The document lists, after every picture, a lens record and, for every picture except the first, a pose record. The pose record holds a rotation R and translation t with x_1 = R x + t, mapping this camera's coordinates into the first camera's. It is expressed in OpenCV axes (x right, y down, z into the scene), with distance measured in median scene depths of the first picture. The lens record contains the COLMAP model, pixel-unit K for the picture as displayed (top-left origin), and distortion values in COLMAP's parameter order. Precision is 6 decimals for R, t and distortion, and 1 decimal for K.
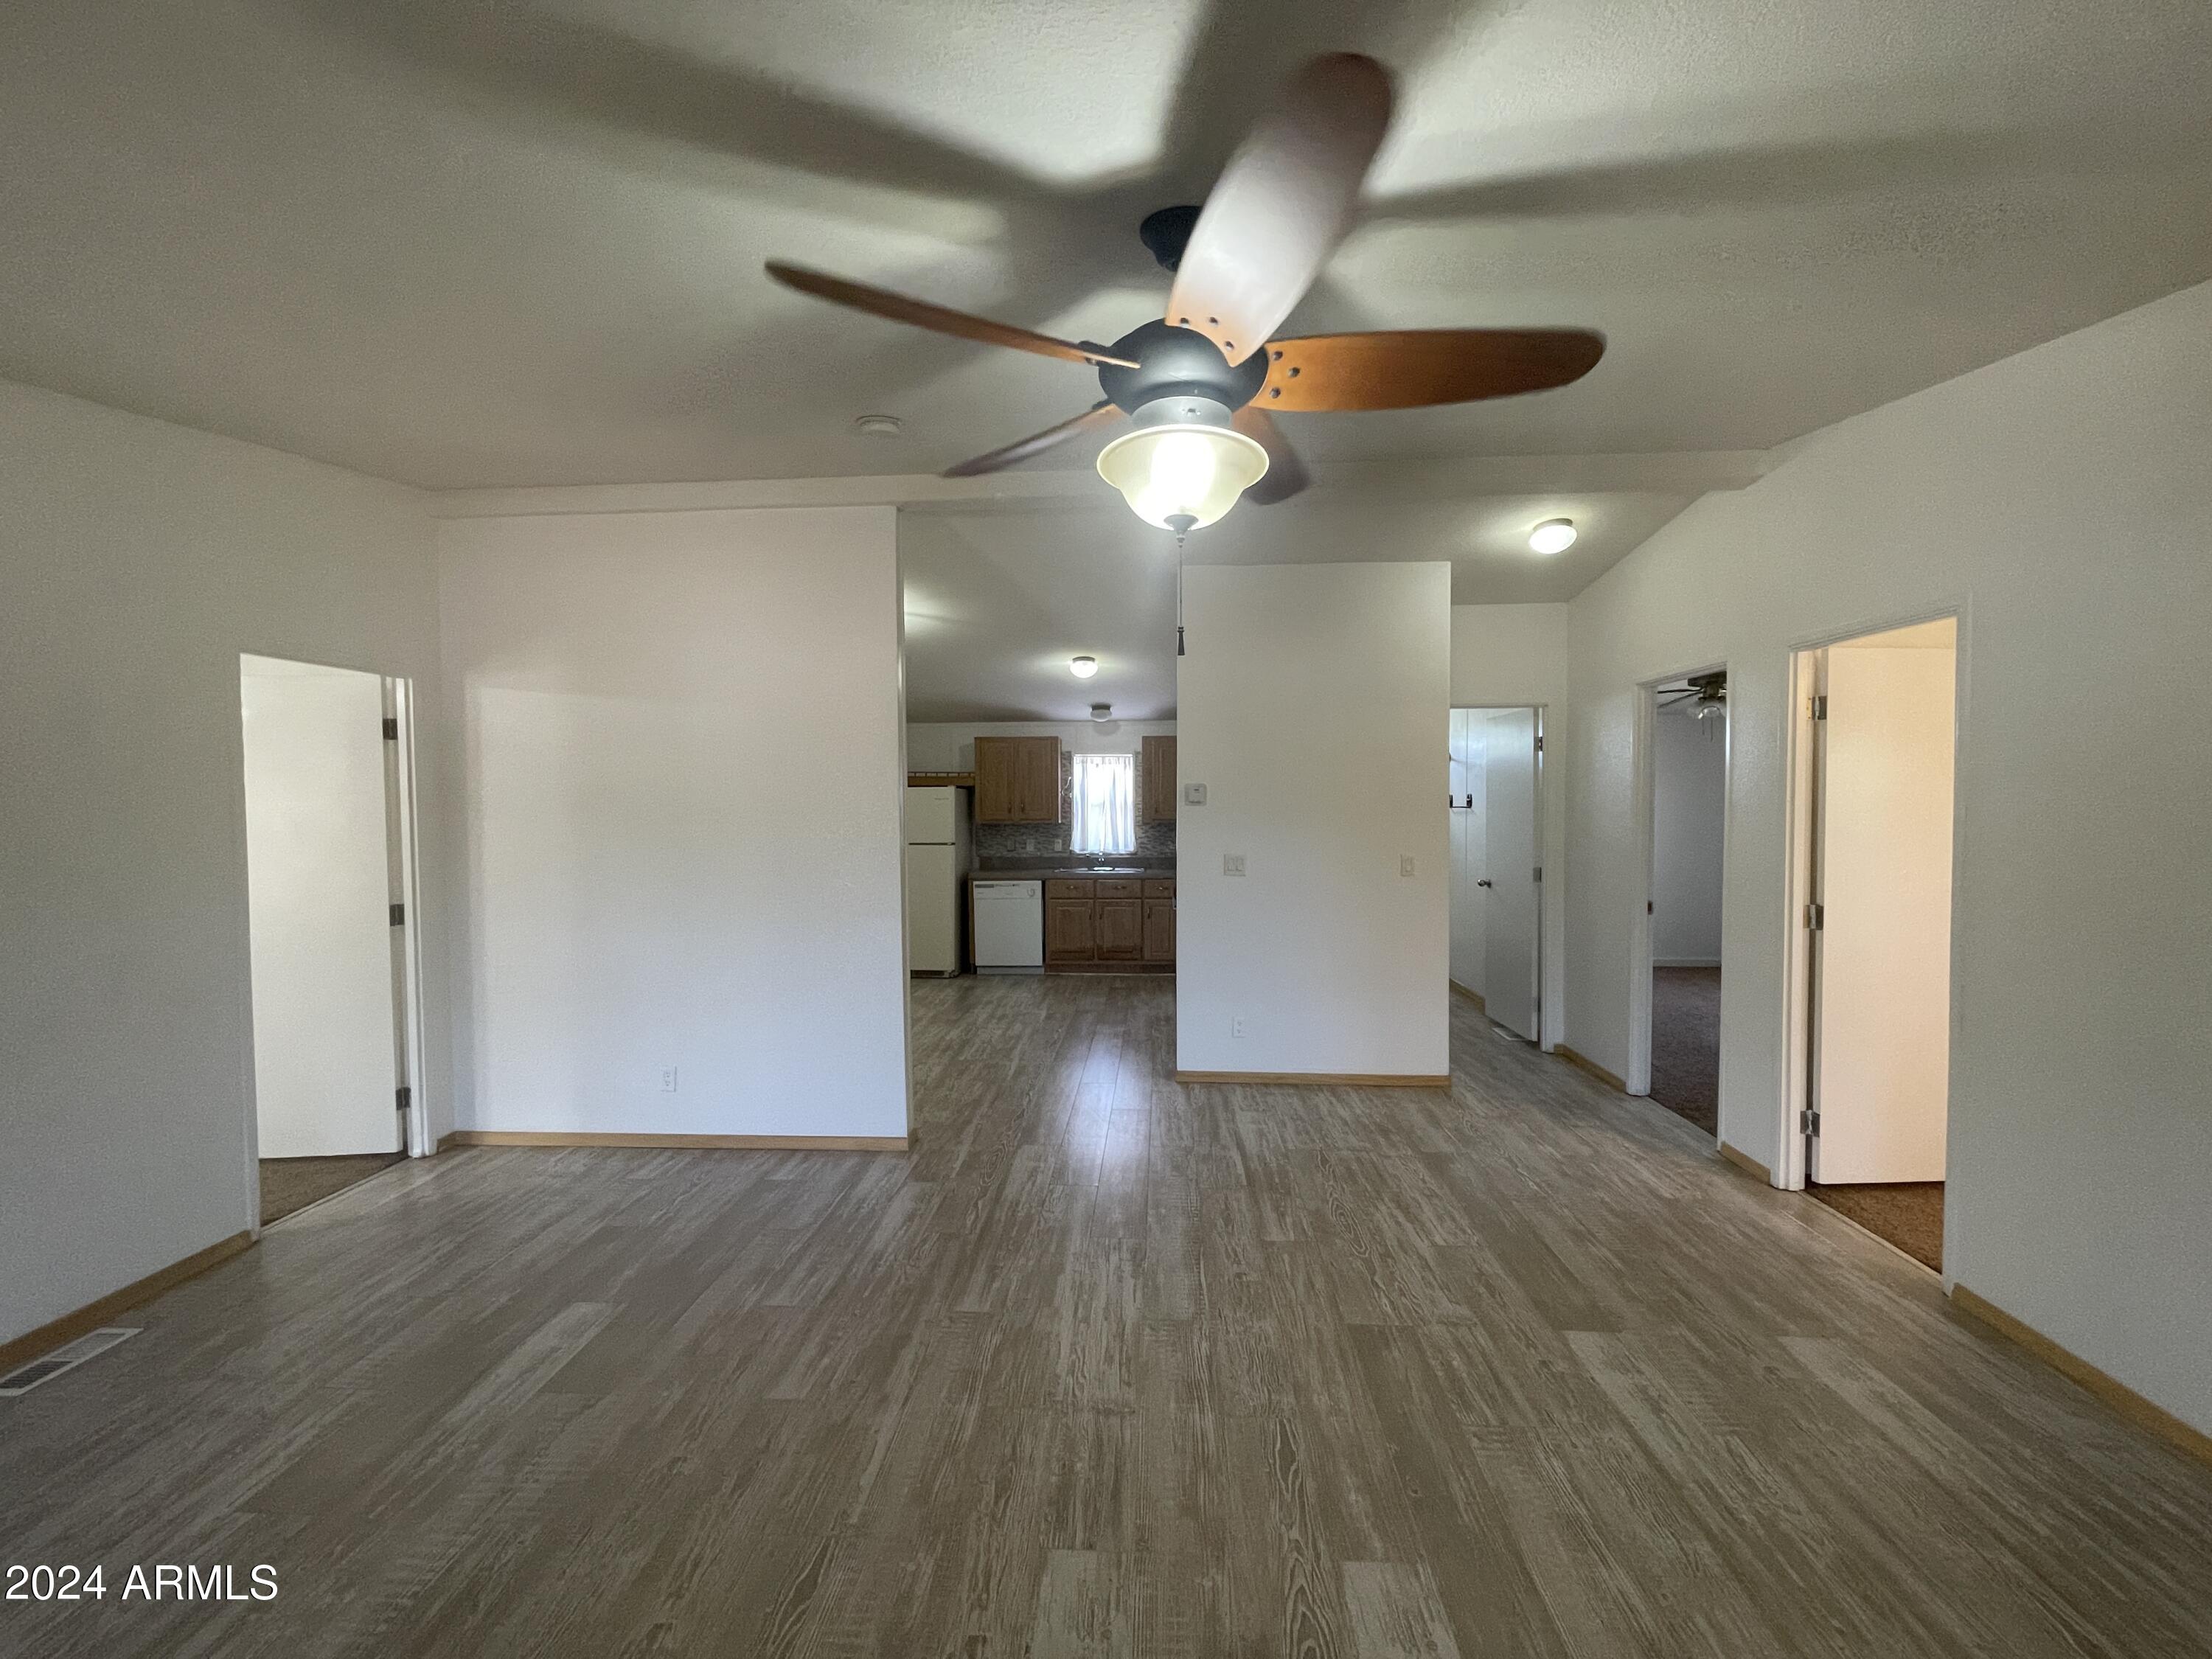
lens RADIAL K [[890.4, 0, 1101.0], [0, 890.4, 826.0], [0, 0, 1]] dist [-0.002356, -0.000338]
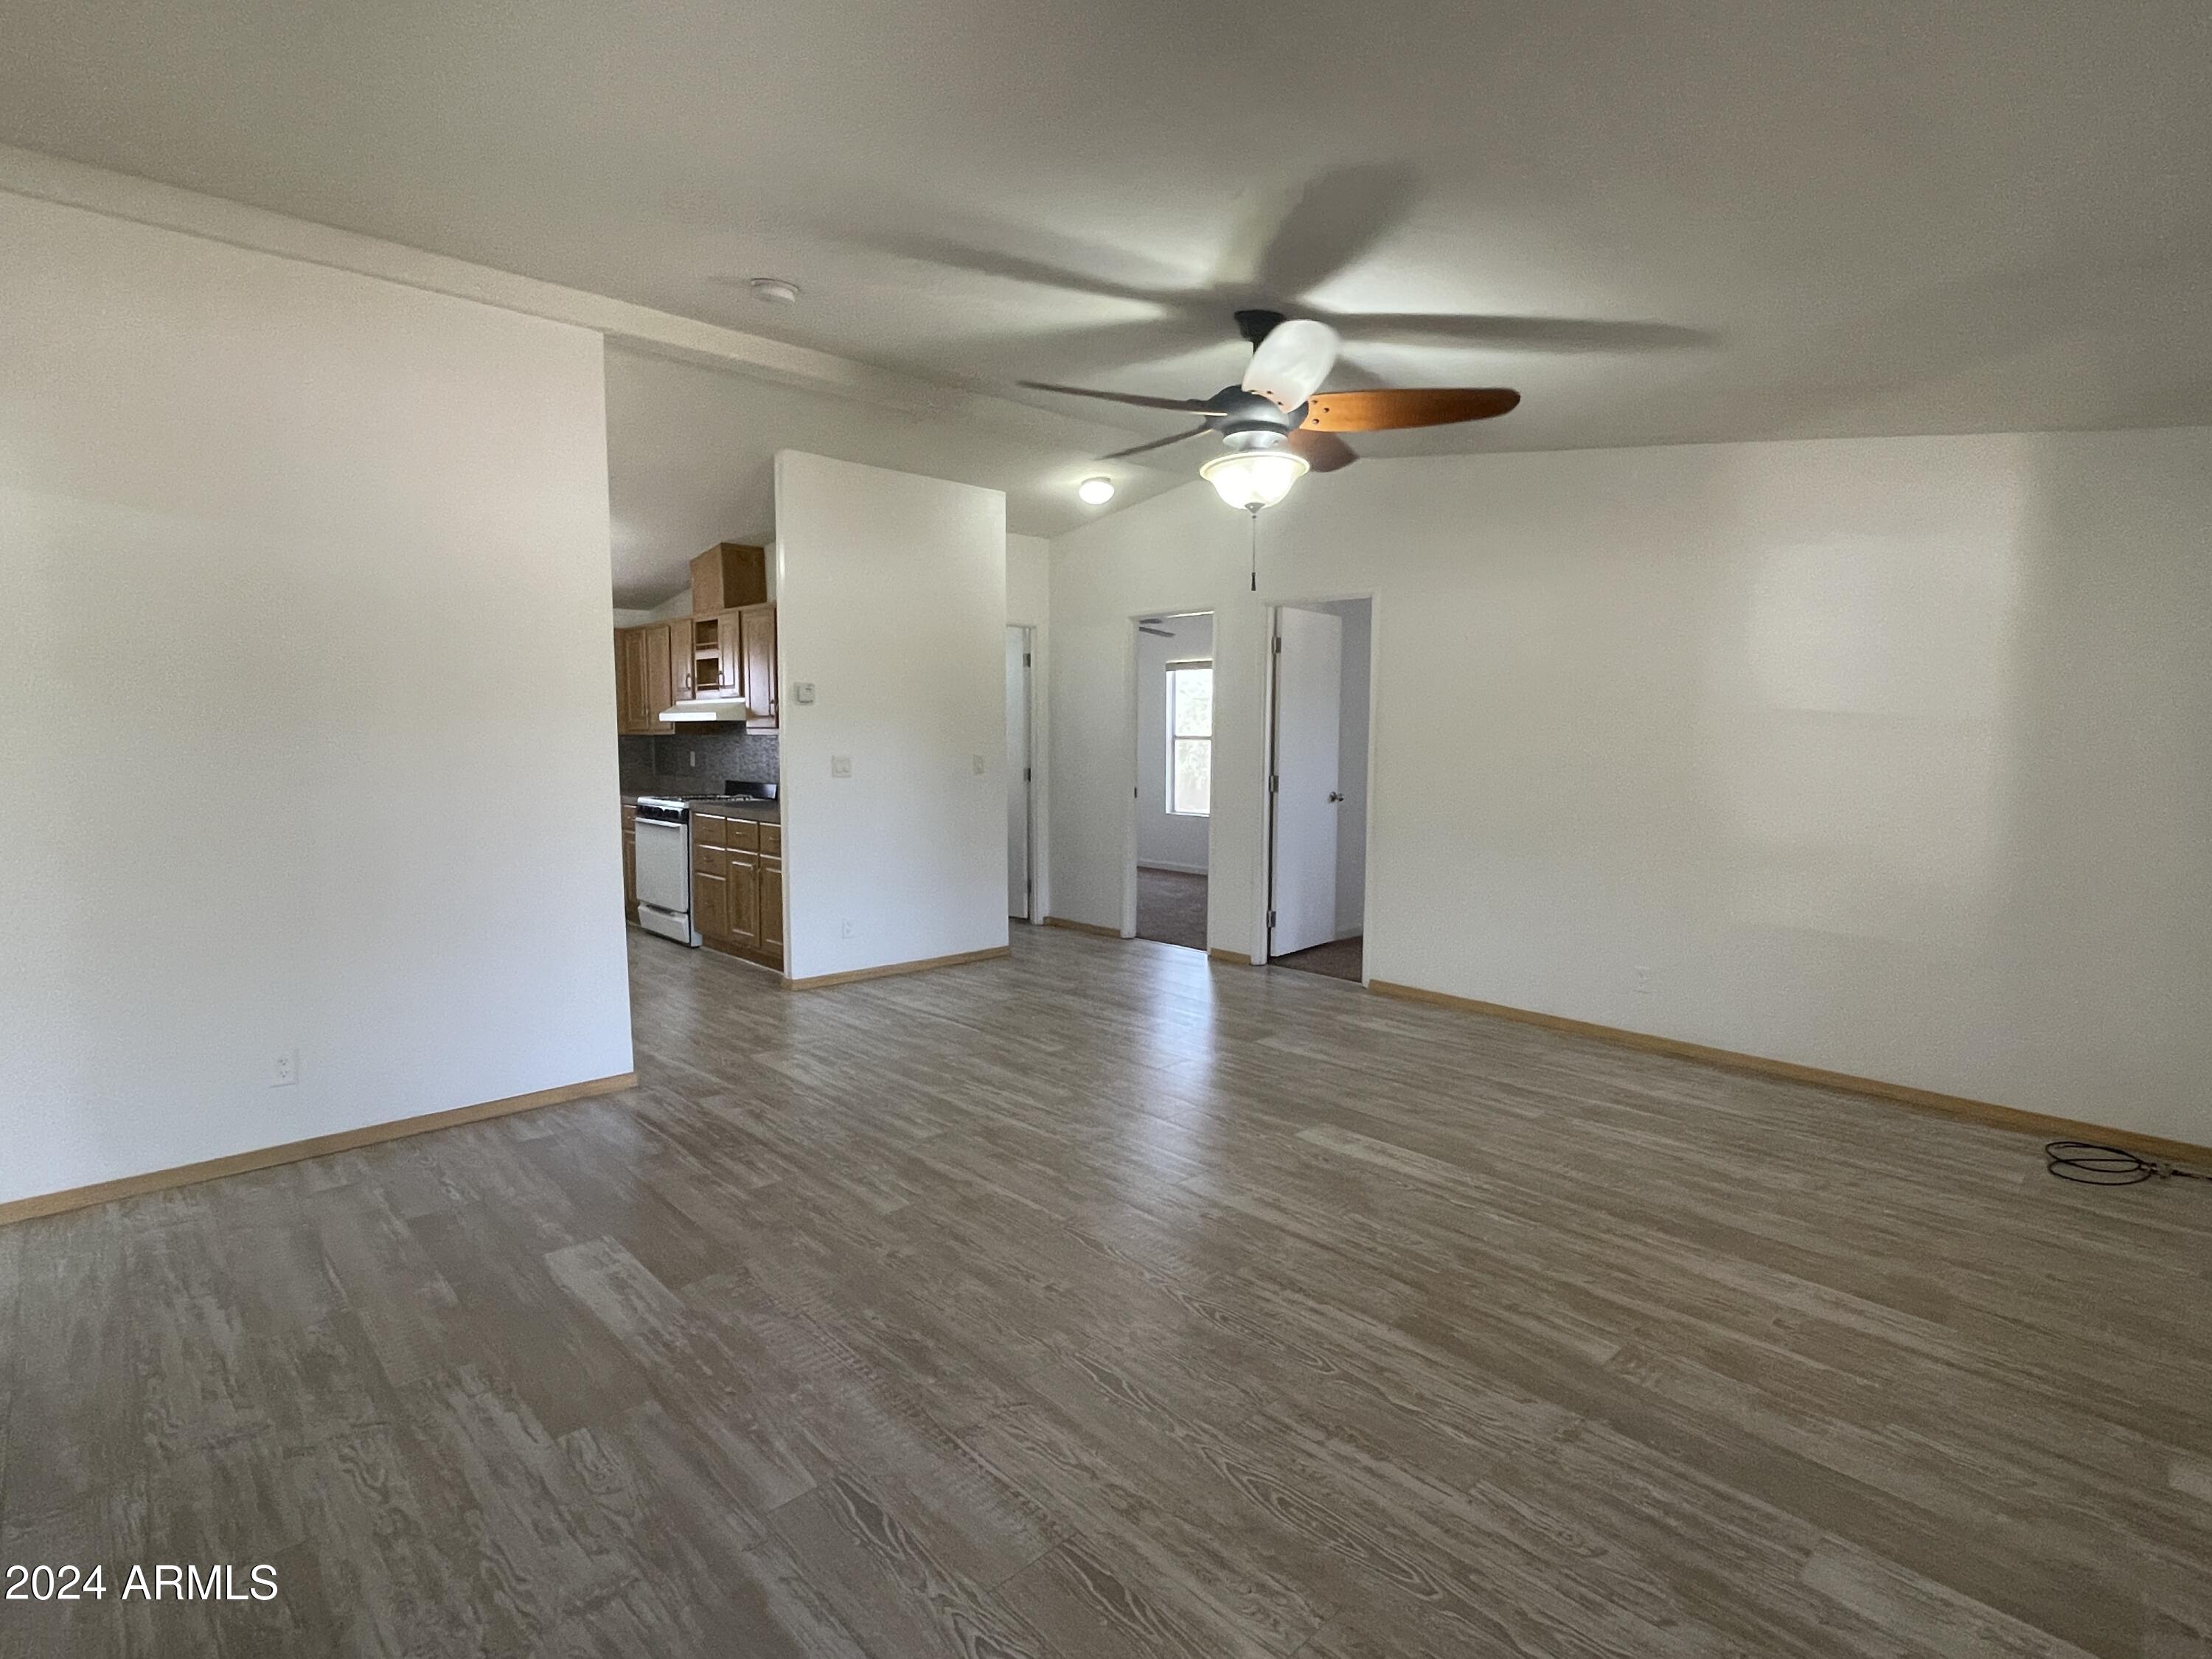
lens RADIAL K [[1106.2, 0, 1103.4], [0, 1106.2, 820.1], [0, 0, 1]] dist [0.000510, -0.000778]
pose [[0.684507, -0.051022, 0.727218, -0.896883], [0.010973, 0.998156, 0.059702, 0.054798], [-0.728924, -0.032886, 0.683805, -0.100882]]
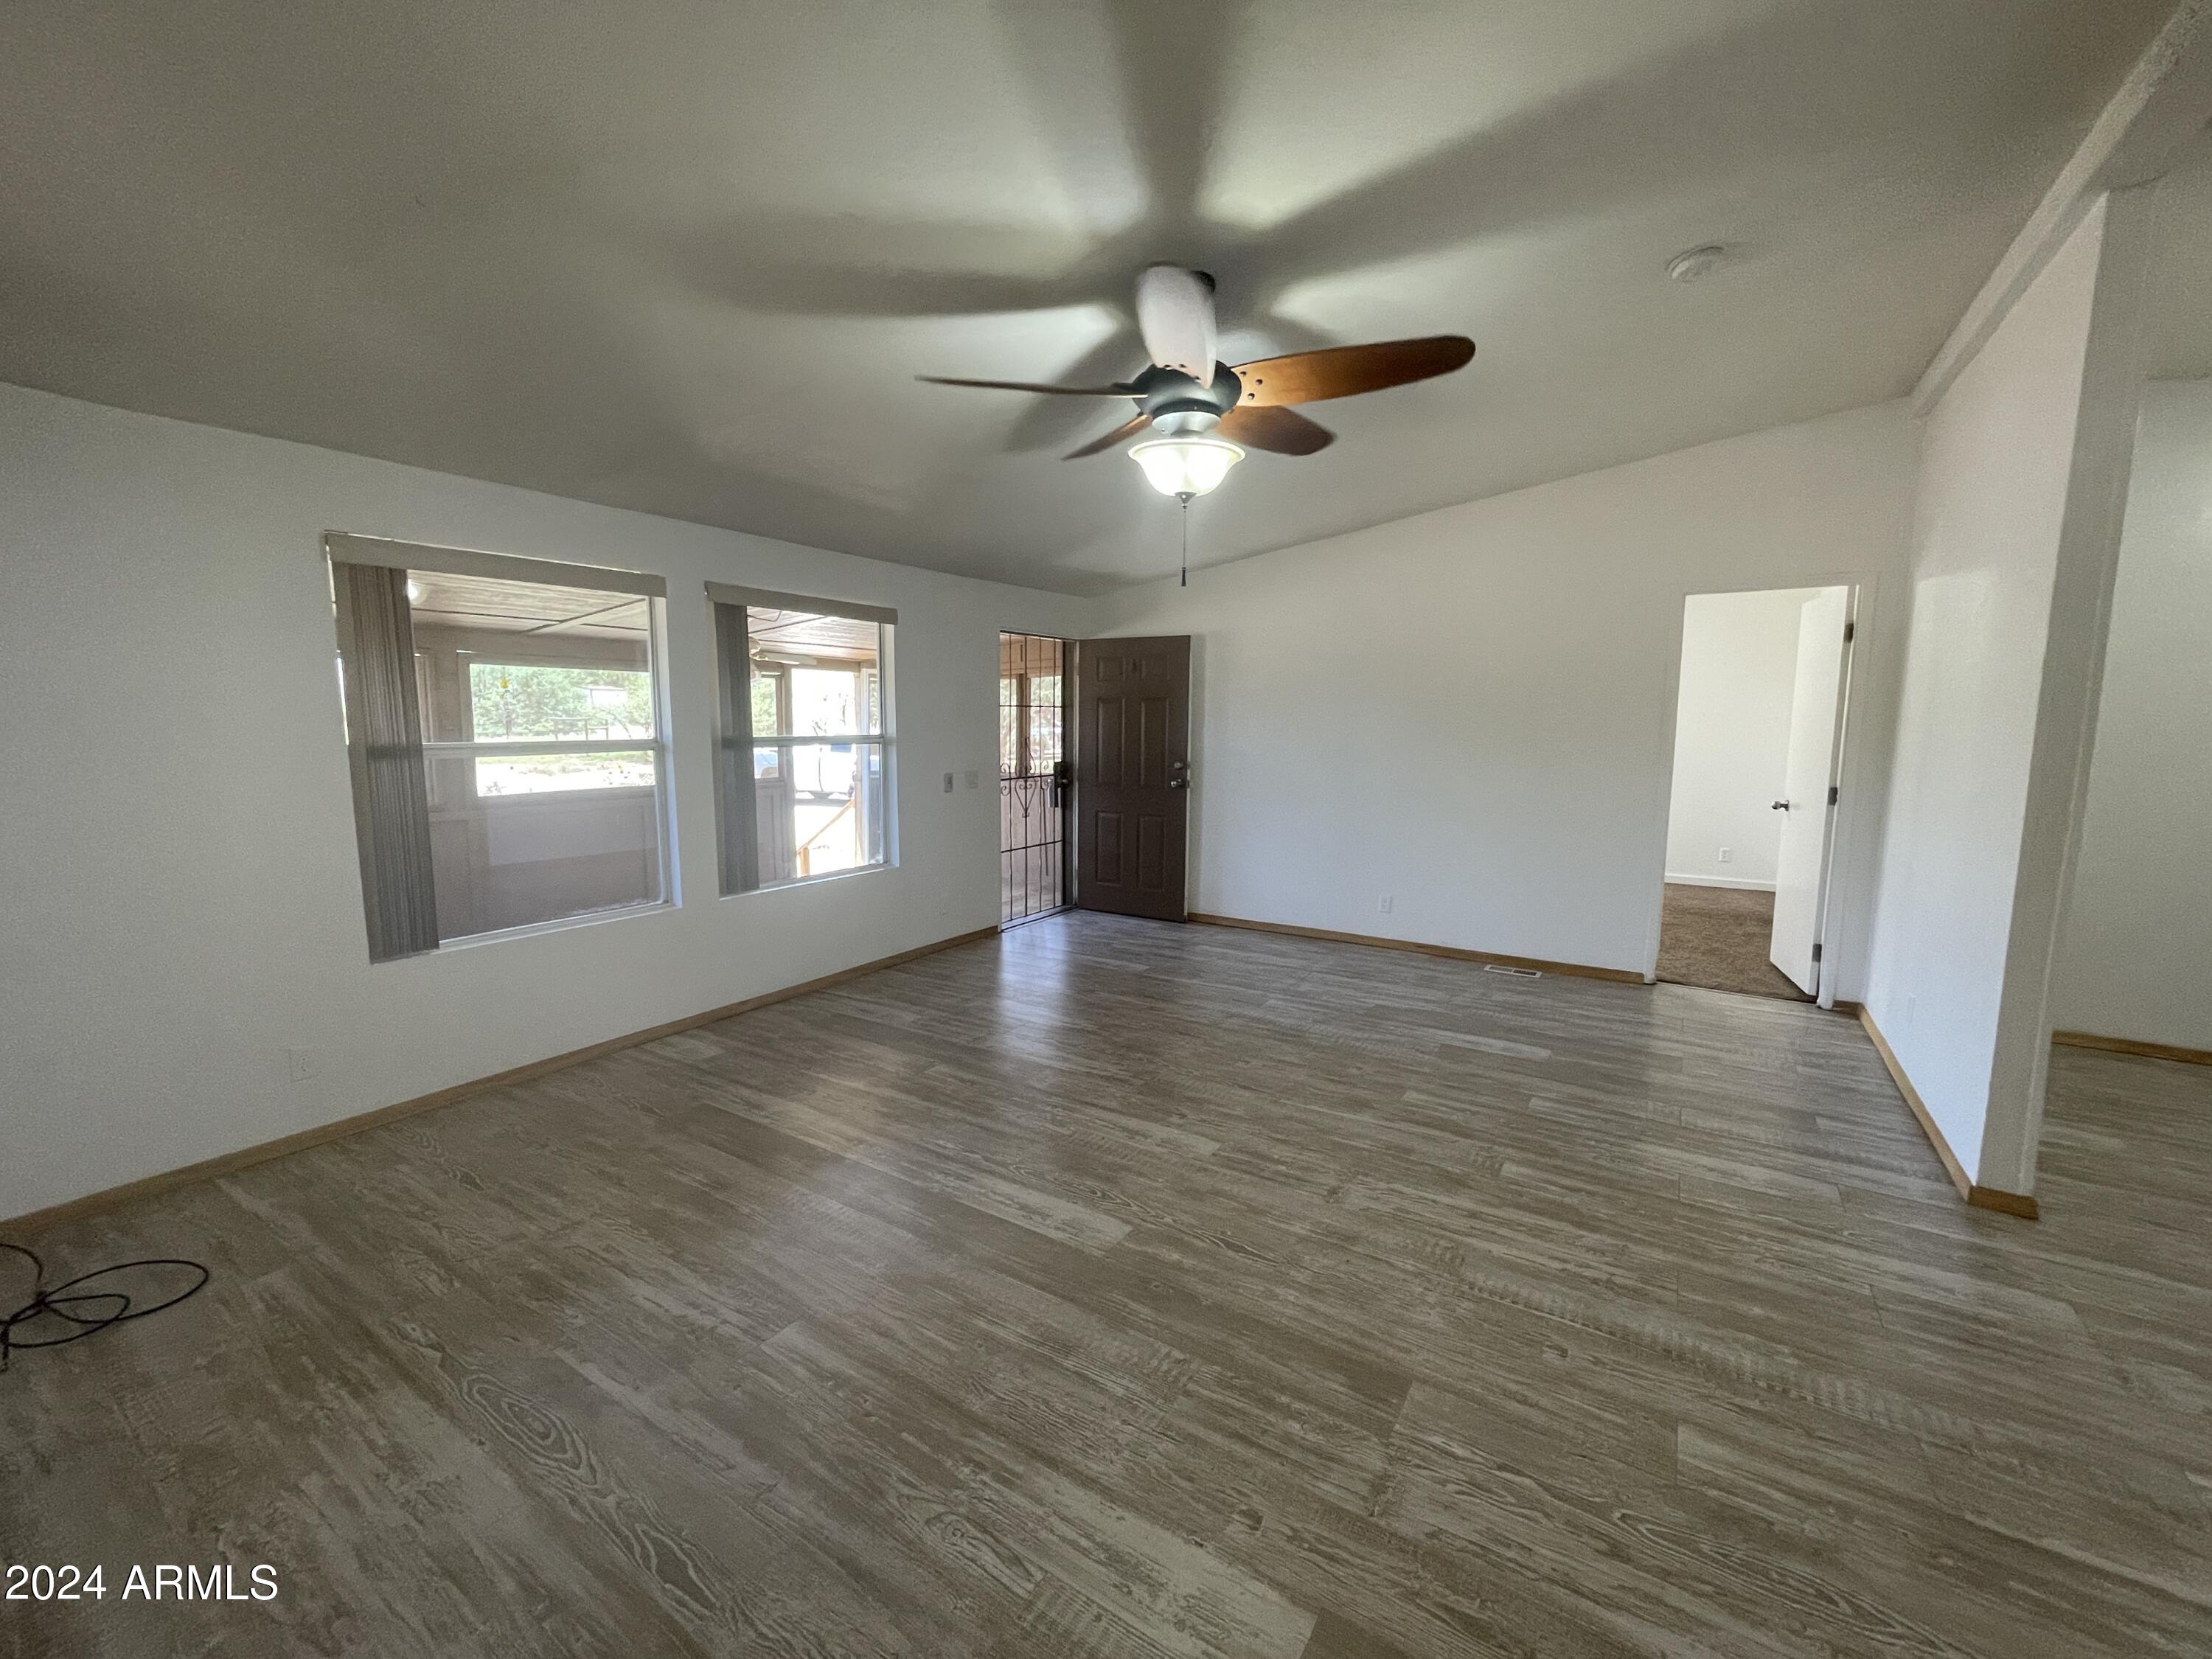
lens RADIAL K [[890.4, 0, 1114.6], [0, 890.4, 821.4], [0, 0, 1]] dist [-0.002356, -0.000338]
pose [[-0.480797, 0.107357, -0.870235, 0.865548], [-0.025633, 0.990331, 0.136334, -0.001108], [0.876457, 0.087856, -0.473397, 0.949992]]
